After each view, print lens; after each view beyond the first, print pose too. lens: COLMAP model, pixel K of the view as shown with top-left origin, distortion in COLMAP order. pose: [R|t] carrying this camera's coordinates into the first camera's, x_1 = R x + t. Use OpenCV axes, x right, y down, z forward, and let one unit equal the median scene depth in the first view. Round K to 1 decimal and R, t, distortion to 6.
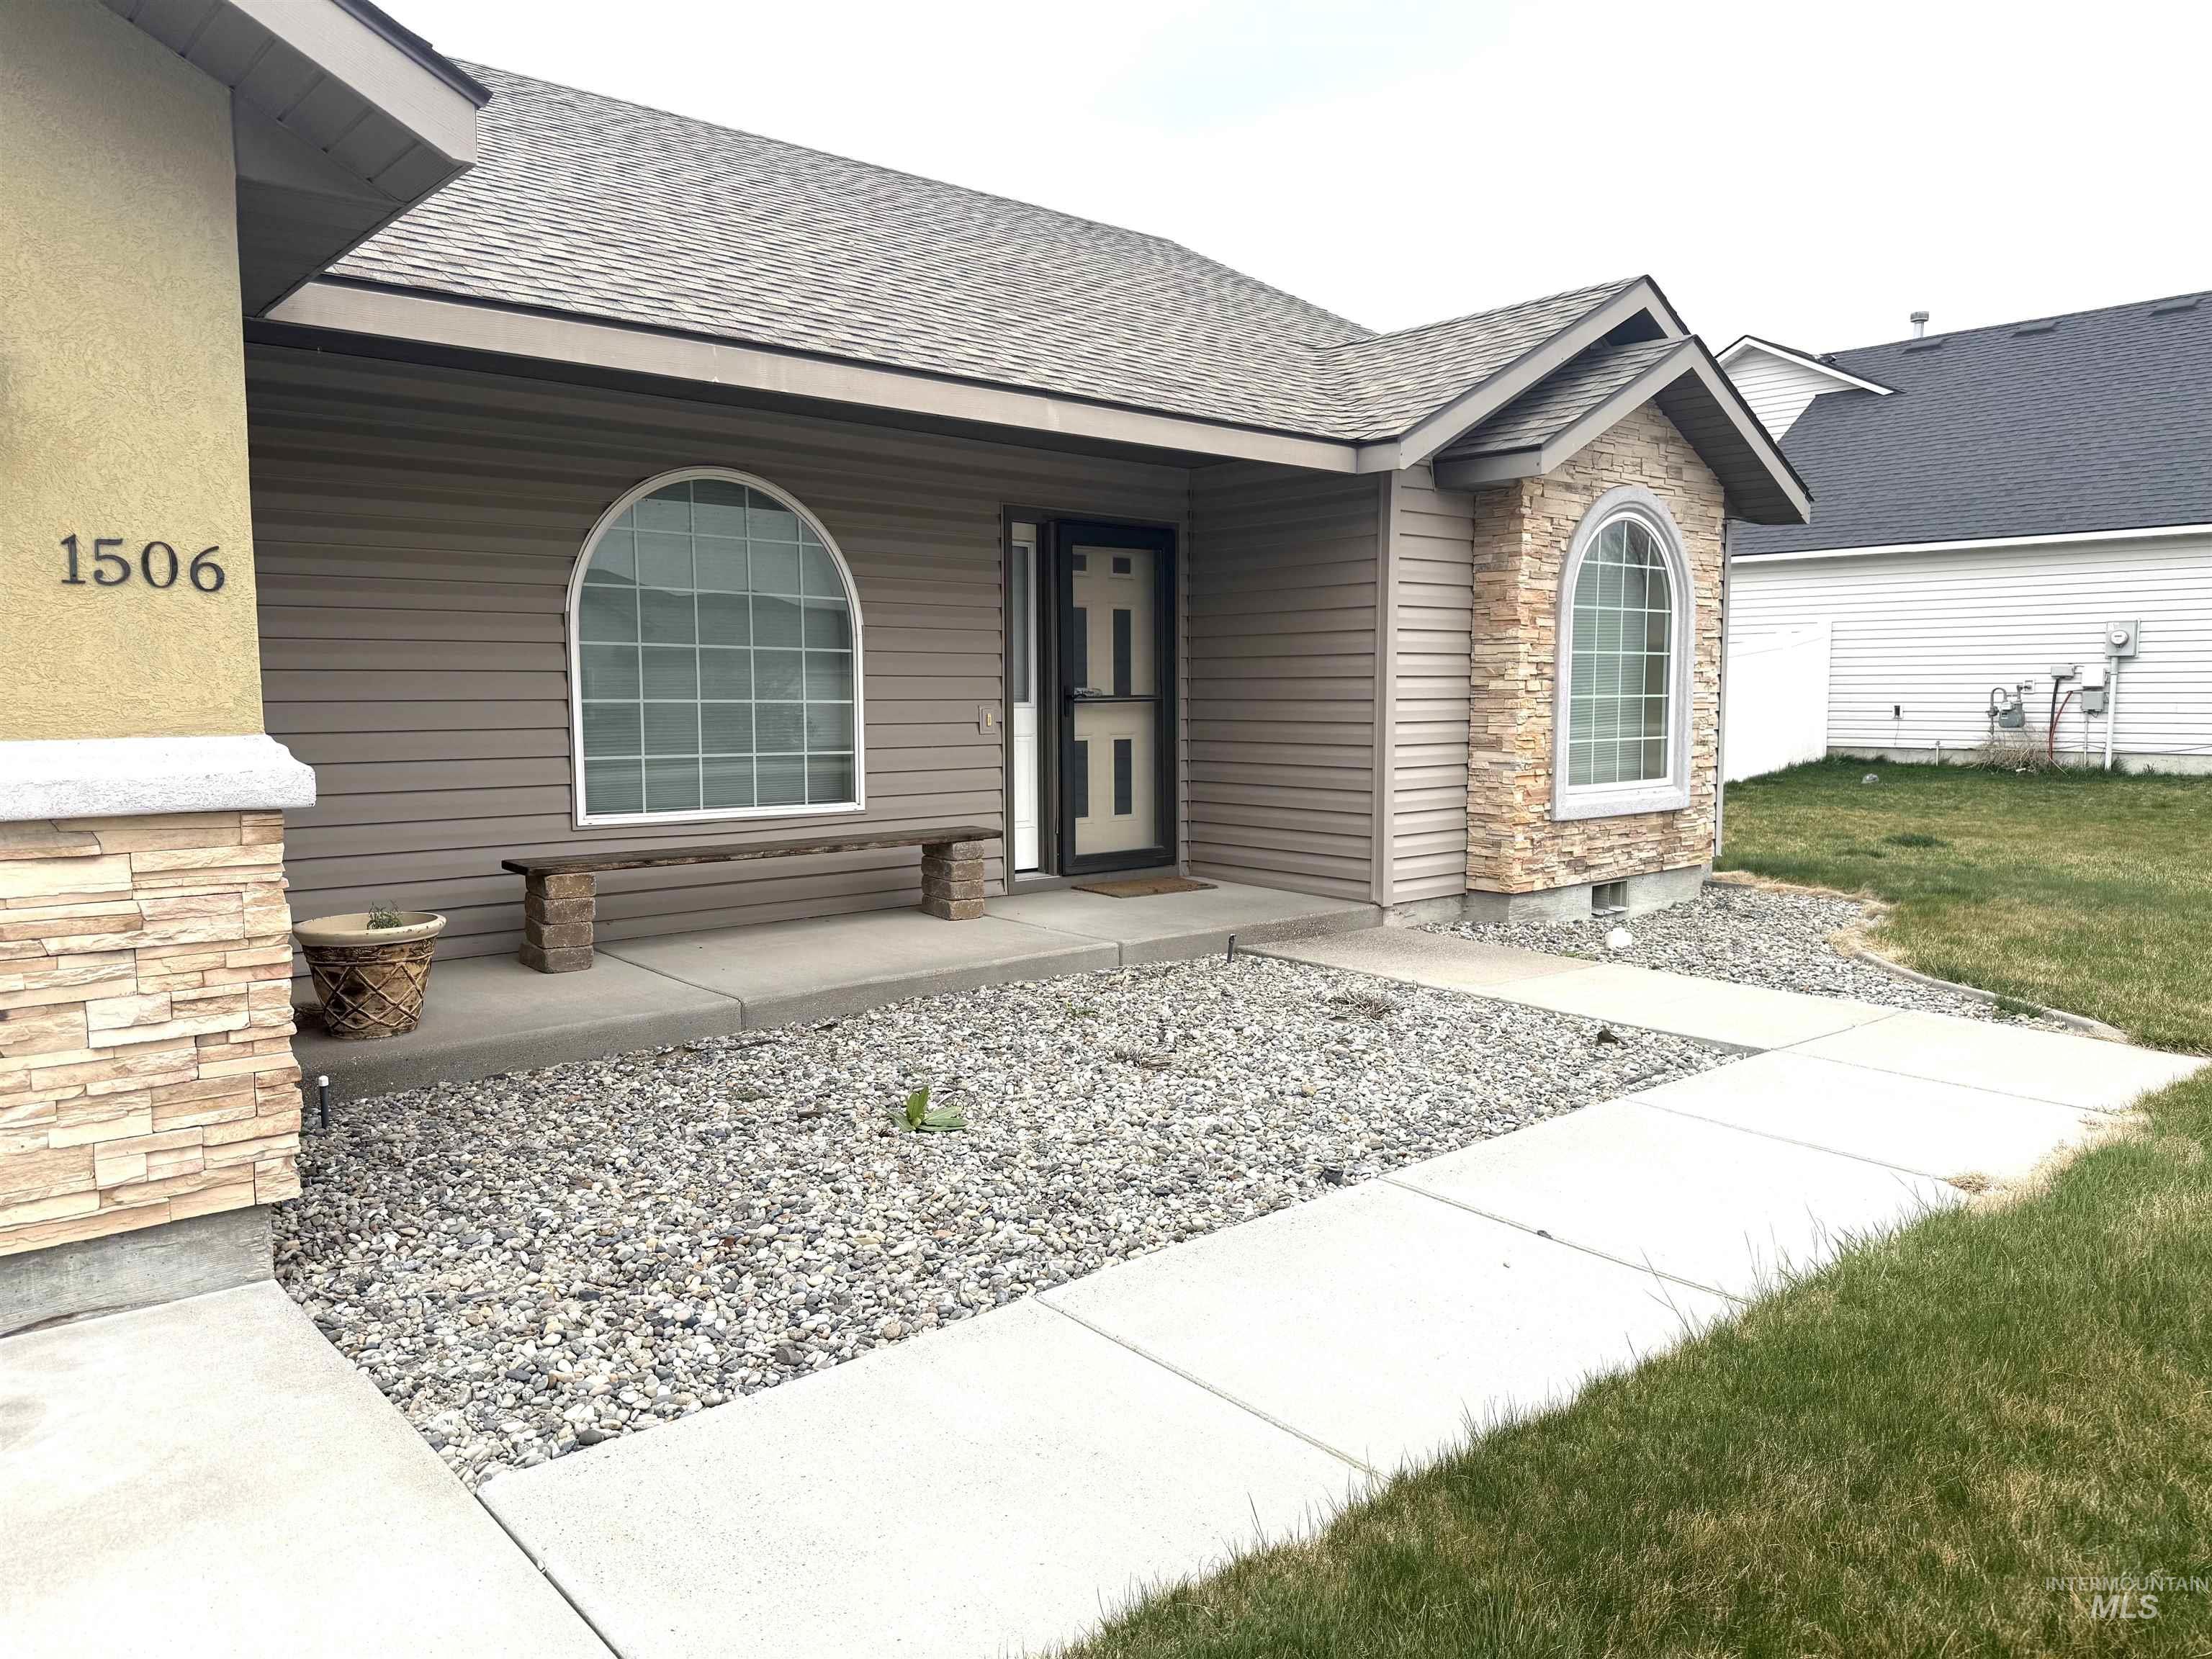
lens RADIAL K [[1519.8, 0, 1103.6], [0, 1519.8, 839.0], [0, 0, 1]] dist [0.057008, -0.058524]
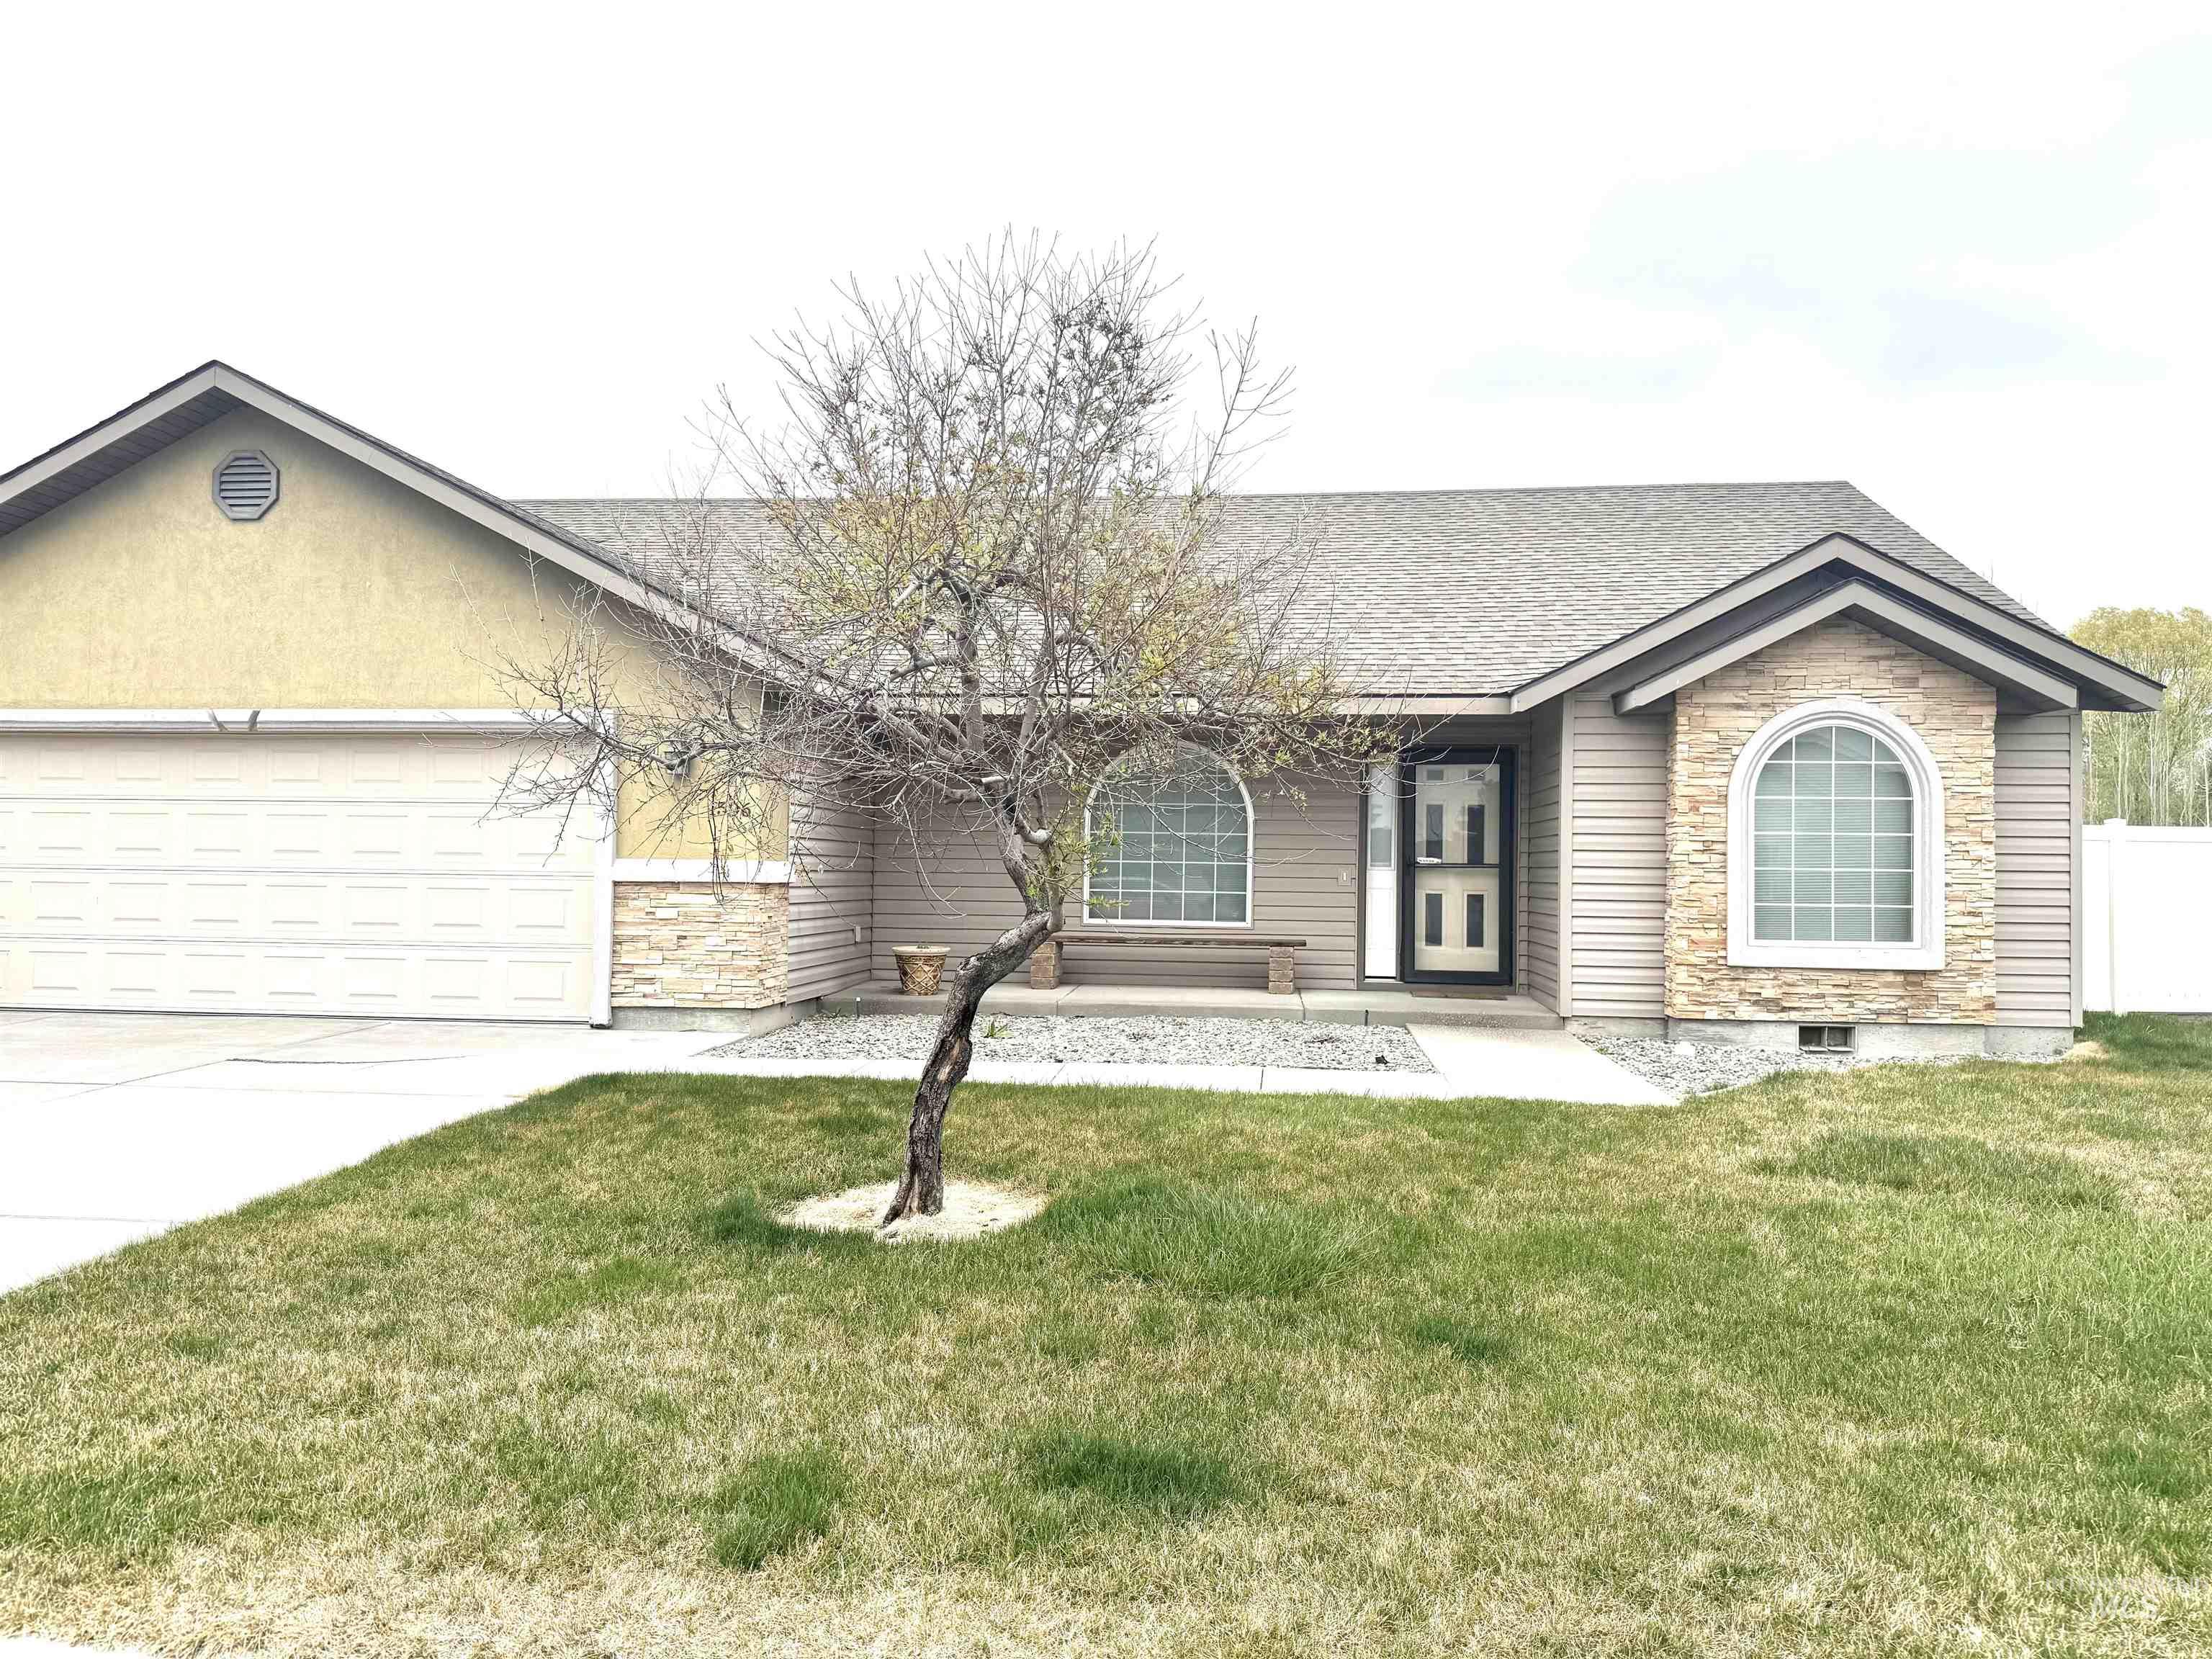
lens RADIAL K [[1519.8, 0, 1111.8], [0, 1519.8, 825.8], [0, 0, 1]] dist [0.057008, -0.058524]
pose [[0.687448, -0.008377, -0.726185, 0.843192], [-0.086421, 0.991885, -0.093253, 0.034996], [0.721073, 0.126864, 0.681146, -0.240023]]
